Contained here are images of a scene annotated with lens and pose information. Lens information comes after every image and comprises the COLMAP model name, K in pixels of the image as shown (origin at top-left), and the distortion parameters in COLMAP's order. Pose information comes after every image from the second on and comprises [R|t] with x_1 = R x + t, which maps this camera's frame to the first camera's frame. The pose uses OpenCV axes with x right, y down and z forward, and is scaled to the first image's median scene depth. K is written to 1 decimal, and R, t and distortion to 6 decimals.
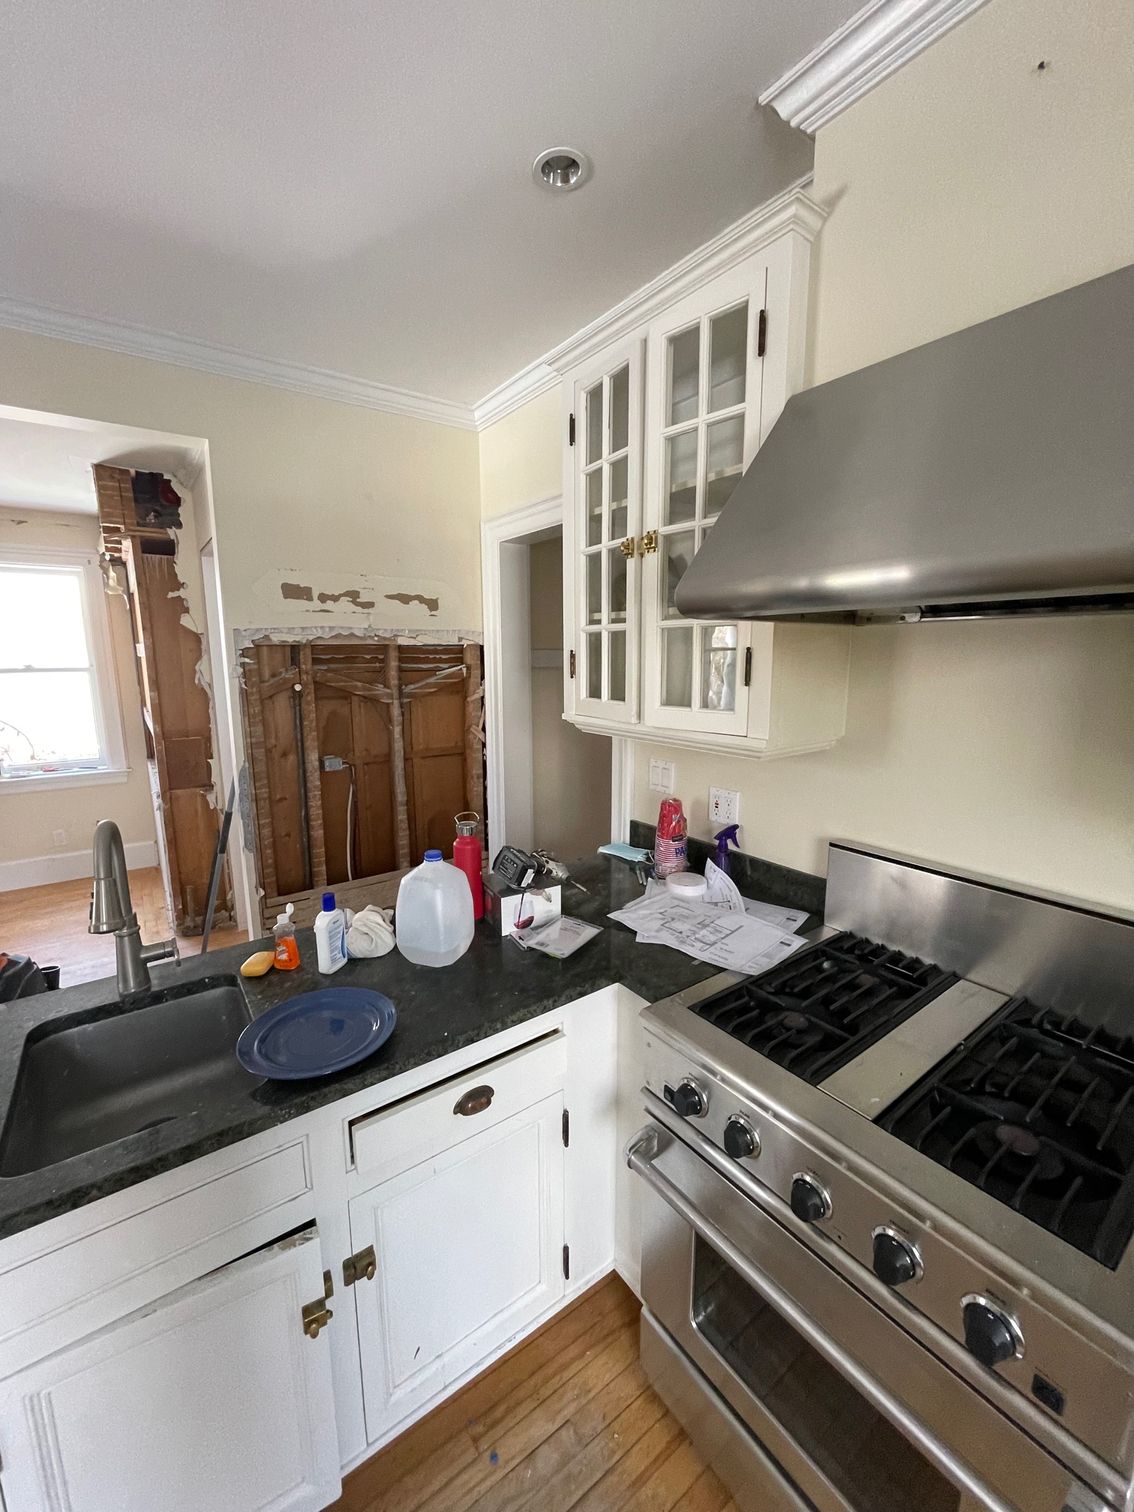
lens RADIAL K [[605.6, 0, 567.0], [0, 605.6, 756.0], [0, 0, 1]] dist [-0.000668, -0.000974]
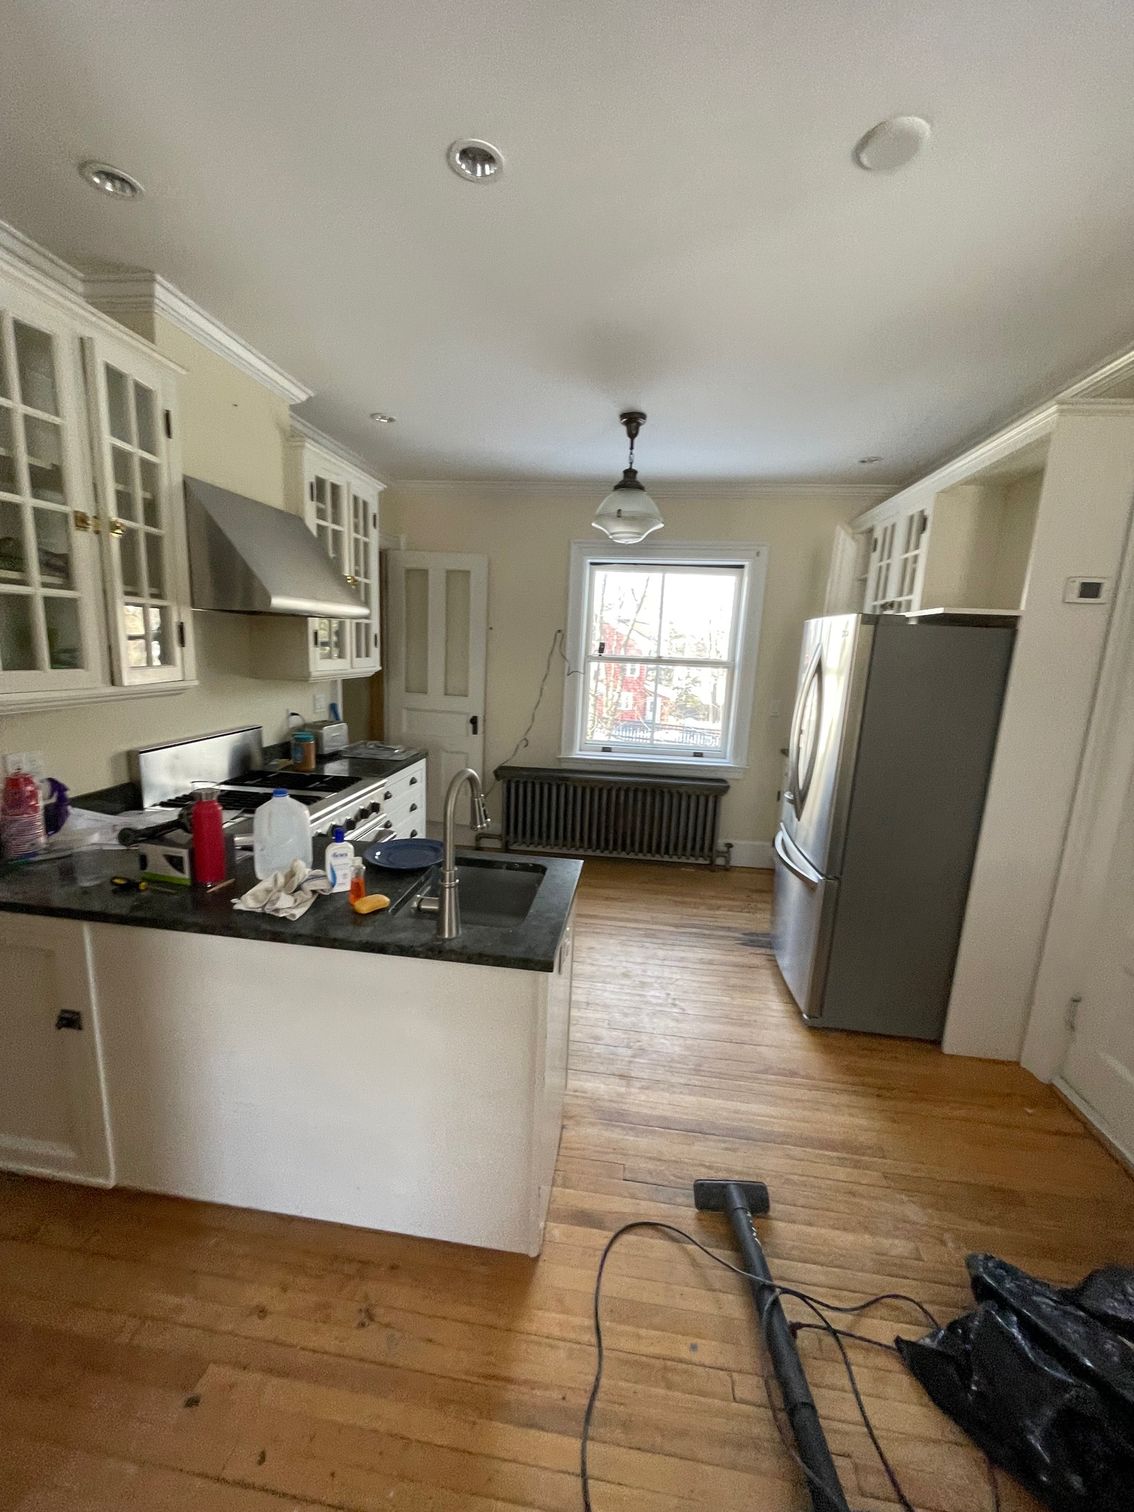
lens RADIAL K [[605.6, 0, 567.0], [0, 605.6, 756.0], [0, 0, 1]] dist [-0.000668, -0.000974]
pose [[-0.712874, -0.146411, 0.685838, -1.359673], [0.083365, 0.953338, 0.290168, -0.197739], [-0.696319, 0.264028, -0.667404, 1.294078]]
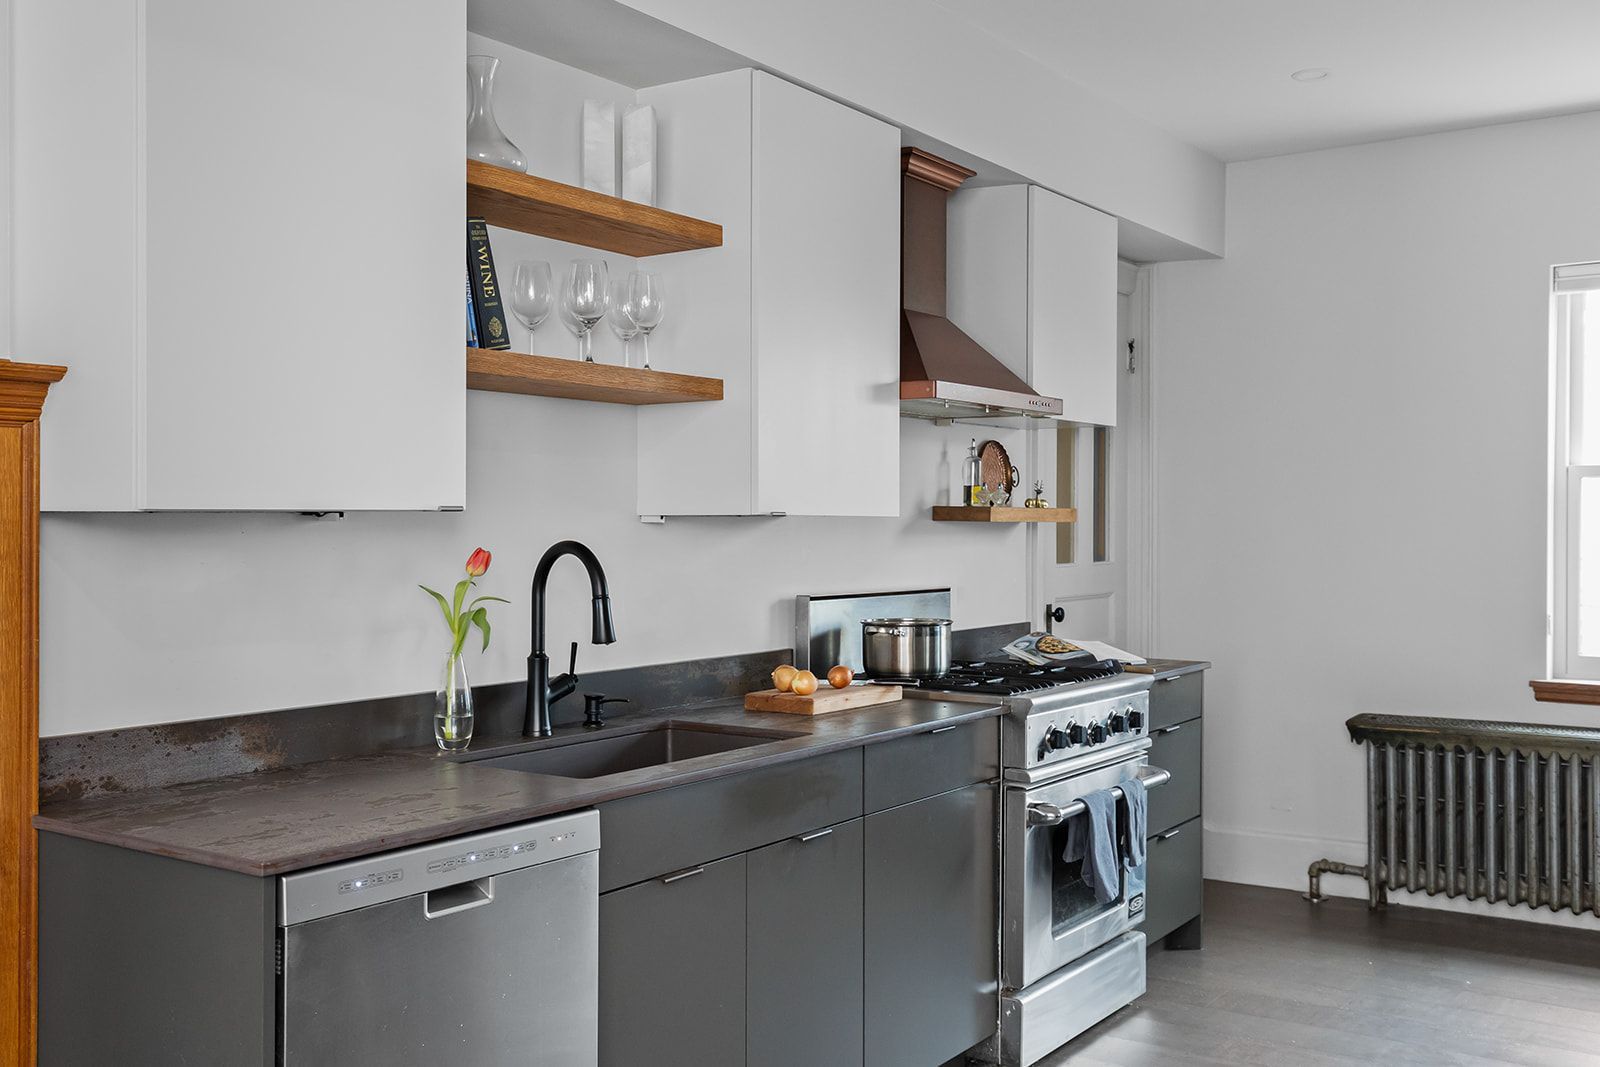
lens RADIAL K [[1537.3, 0, 800.0], [0, 1537.3, 533.5], [0, 0, 1]] dist [0.011417, -0.006223]
pose [[-0.330252, -0.003065, 0.943888, -2.089002], [0.155854, 0.986091, 0.057733, -0.121820], [-0.930937, 0.166175, -0.325181, 1.911043]]
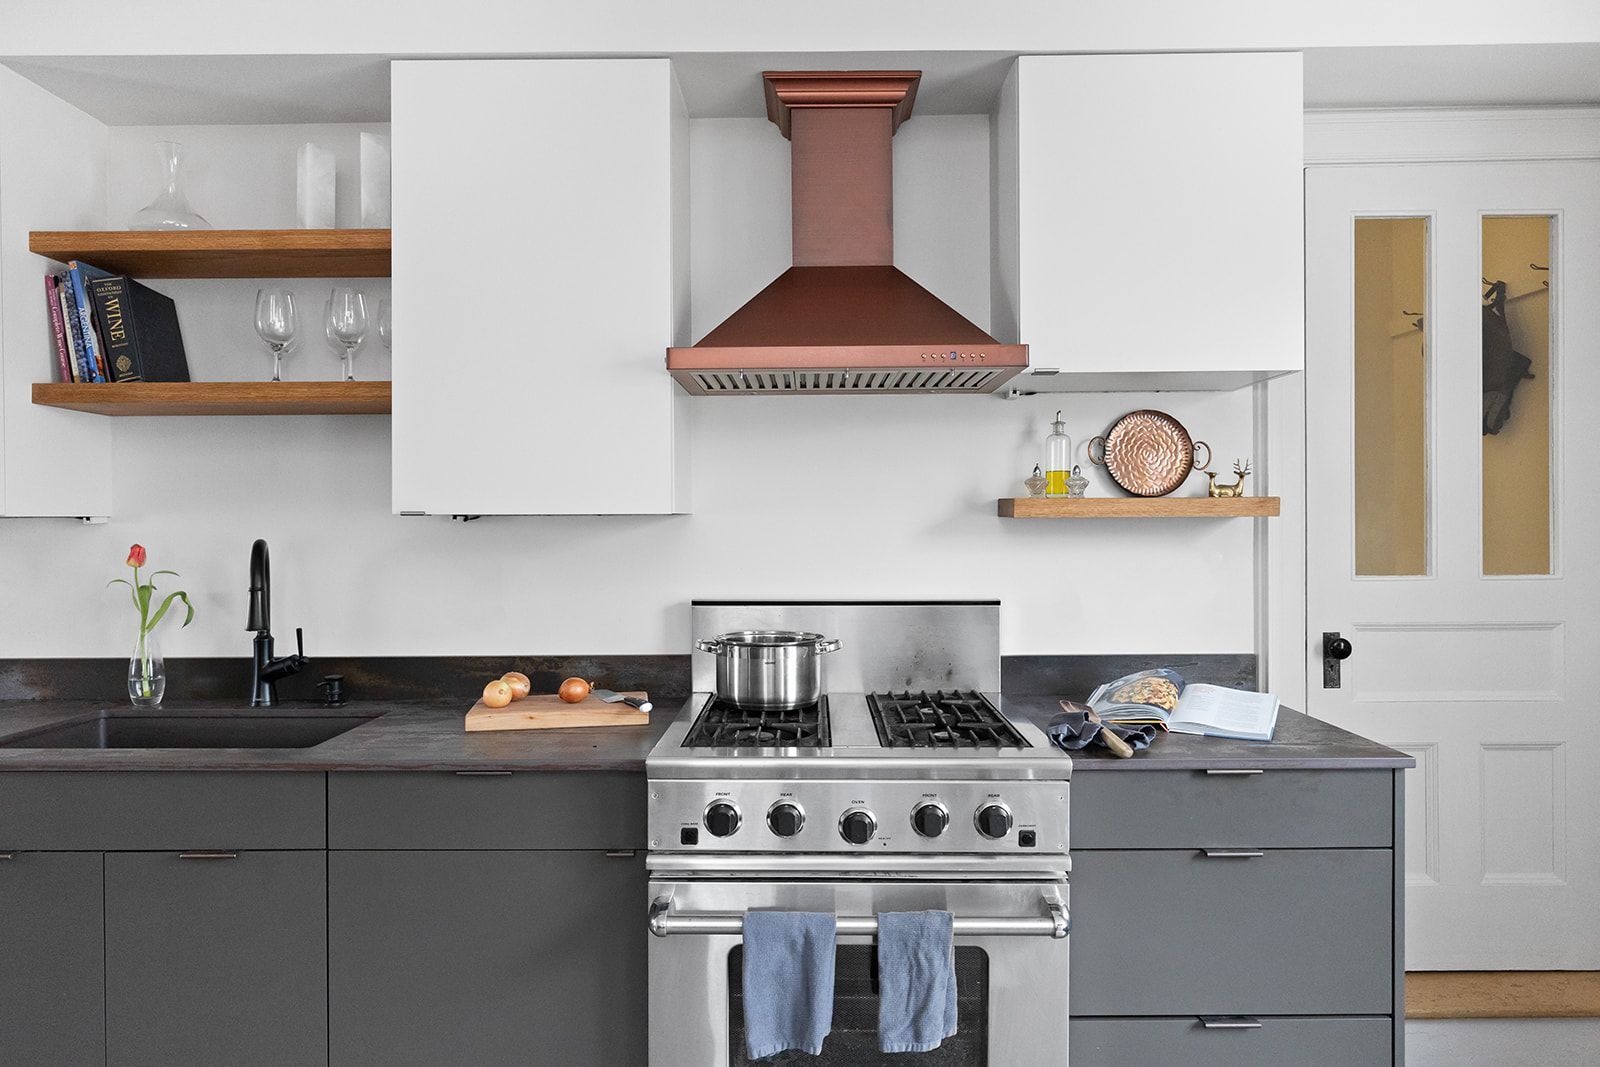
lens RADIAL K [[977.1, 0, 795.8], [0, 977.1, 523.8], [0, 0, 1]] dist [0.006416, 0.000878]
pose [[0.604722, -0.000464, 0.796436, -0.705308], [0.134340, 0.985731, -0.101428, 0.207147], [-0.785025, 0.168329, 0.596156, -0.069785]]
